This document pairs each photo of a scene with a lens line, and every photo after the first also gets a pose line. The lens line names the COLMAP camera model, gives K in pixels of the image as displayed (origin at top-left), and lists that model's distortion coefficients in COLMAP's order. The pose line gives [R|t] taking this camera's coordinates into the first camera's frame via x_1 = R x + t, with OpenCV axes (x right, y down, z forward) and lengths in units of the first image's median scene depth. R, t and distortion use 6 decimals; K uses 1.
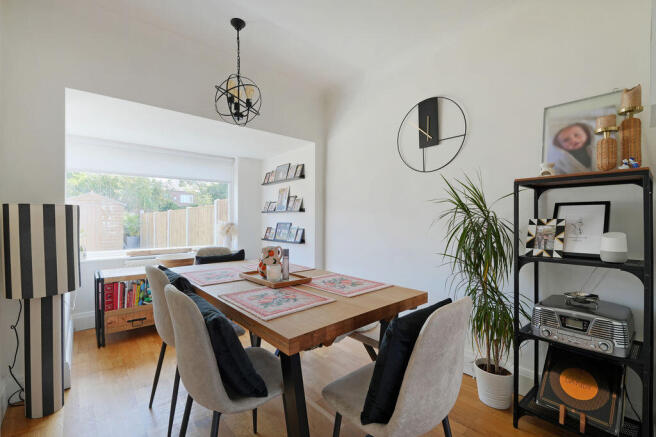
lens RADIAL K [[285.1, 0, 328.0], [0, 285.1, 218.5], [0, 0, 1]] dist [-0.014998, -0.000050]
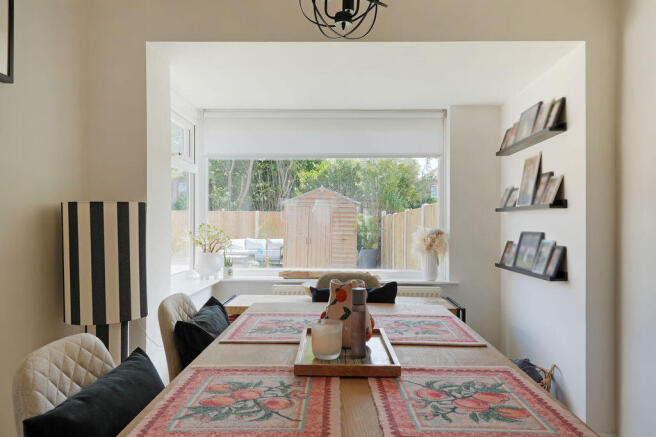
lens RADIAL K [[493.3, 0, 332.2], [0, 493.3, 219.1], [0, 0, 1]] dist [0.056634, 0.000270]
pose [[0.737742, -0.001769, -0.675080, 0.163960], [-0.004801, 0.999958, -0.007867, 0.001980], [0.675065, 0.009045, 0.737703, 0.194076]]
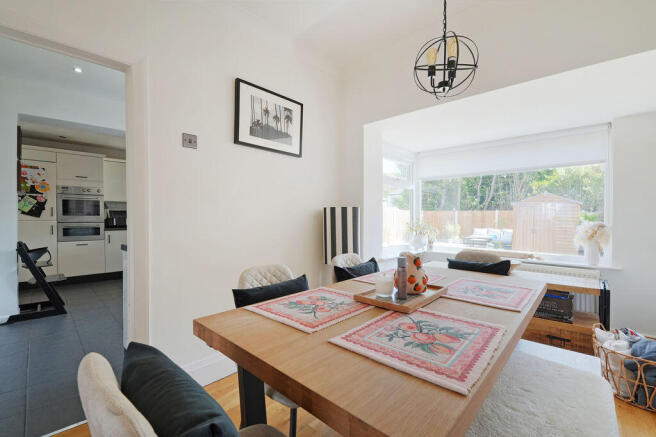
lens RADIAL K [[285.1, 0, 328.0], [0, 285.1, 218.5], [0, 0, 1]] dist [-0.014998, -0.000050]
pose [[0.103934, 0.003610, -0.994578, 0.261986], [-0.004681, 0.999984, 0.003140, 0.003823], [0.994573, 0.004329, 0.103949, 0.356514]]
